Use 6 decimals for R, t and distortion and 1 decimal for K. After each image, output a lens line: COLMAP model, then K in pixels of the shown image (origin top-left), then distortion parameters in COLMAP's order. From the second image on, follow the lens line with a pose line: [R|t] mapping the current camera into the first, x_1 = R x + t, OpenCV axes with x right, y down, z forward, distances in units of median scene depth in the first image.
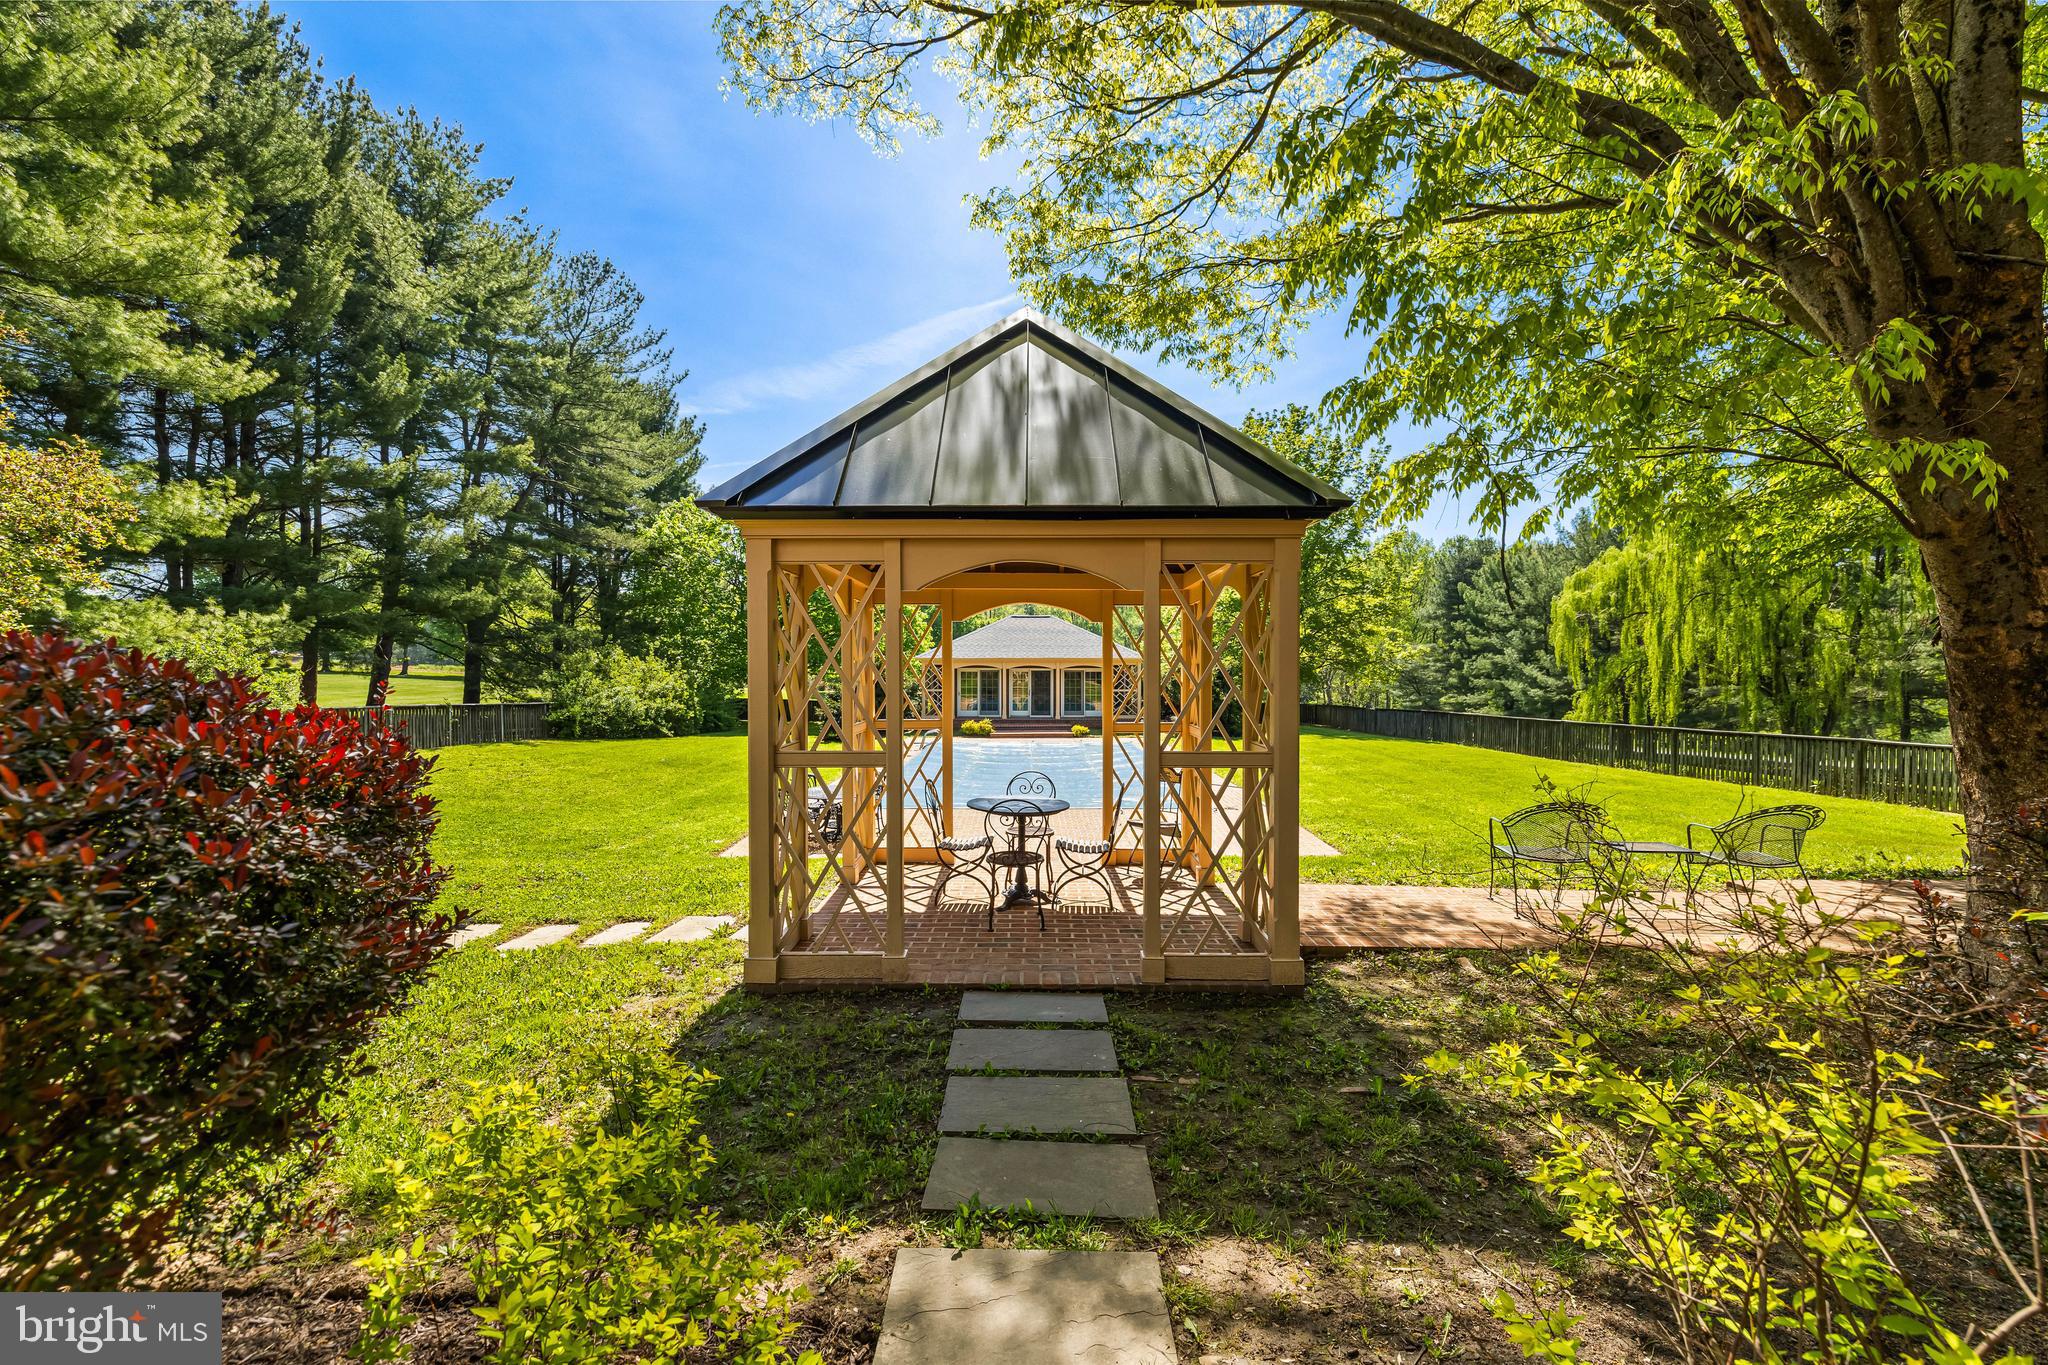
lens RADIAL K [[858.4, 0, 1020.7], [0, 858.4, 675.7], [0, 0, 1]] dist [-0.000947, -0.000119]
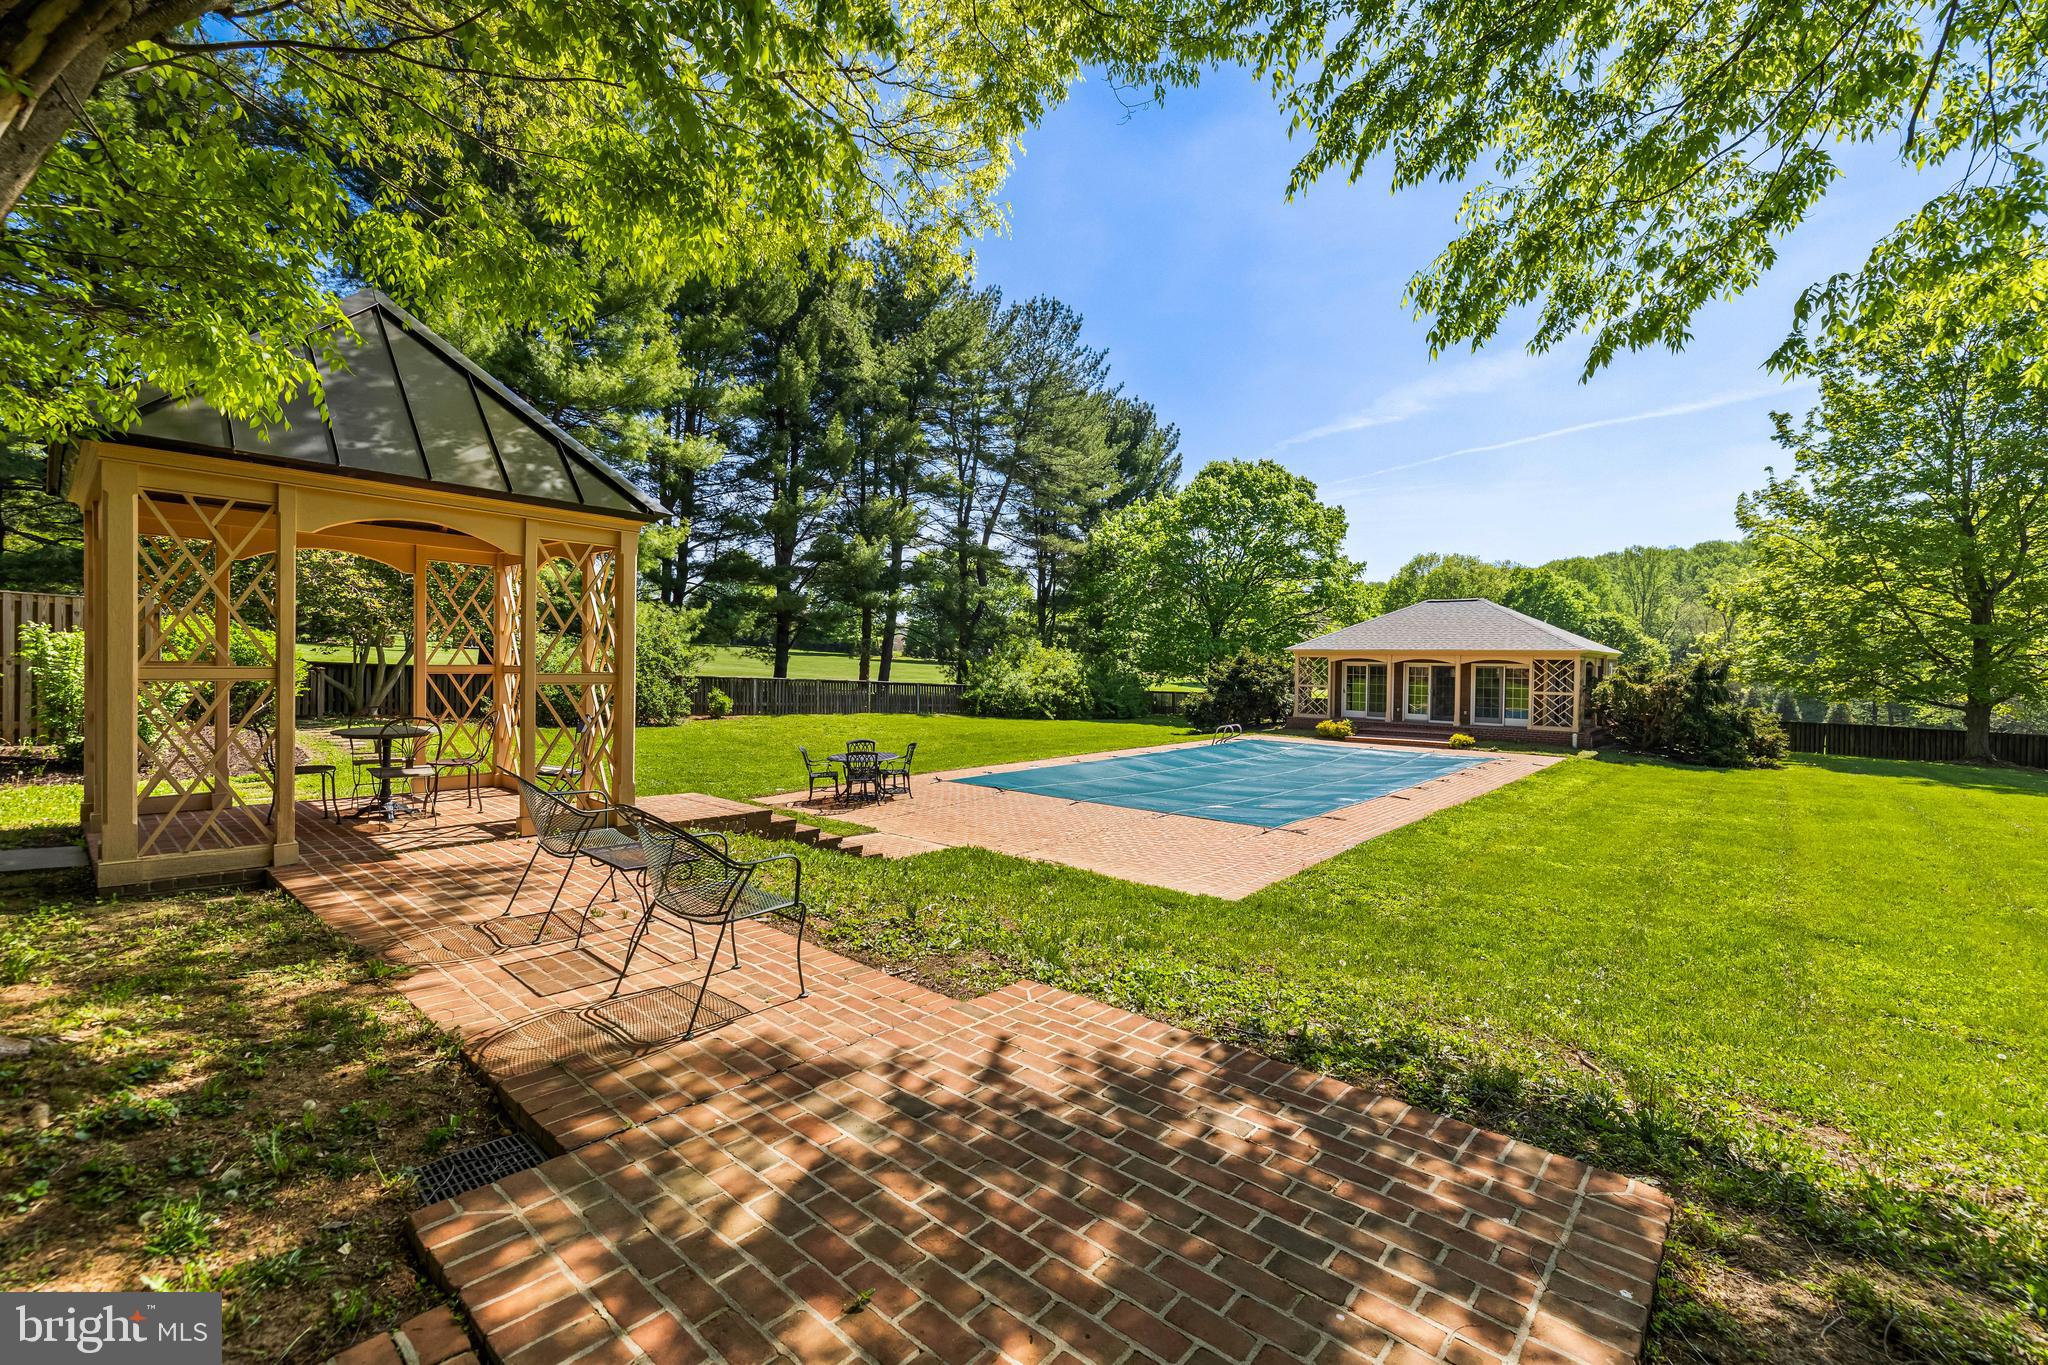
lens RADIAL K [[858.4, 0, 1030.9], [0, 858.4, 682.3], [0, 0, 1]] dist [-0.000947, -0.000119]
pose [[0.768786, 0.027402, -0.638919, 0.272132], [-0.023997, 0.999614, 0.013996, 0.007954], [0.639056, 0.004572, 0.769147, 0.125703]]
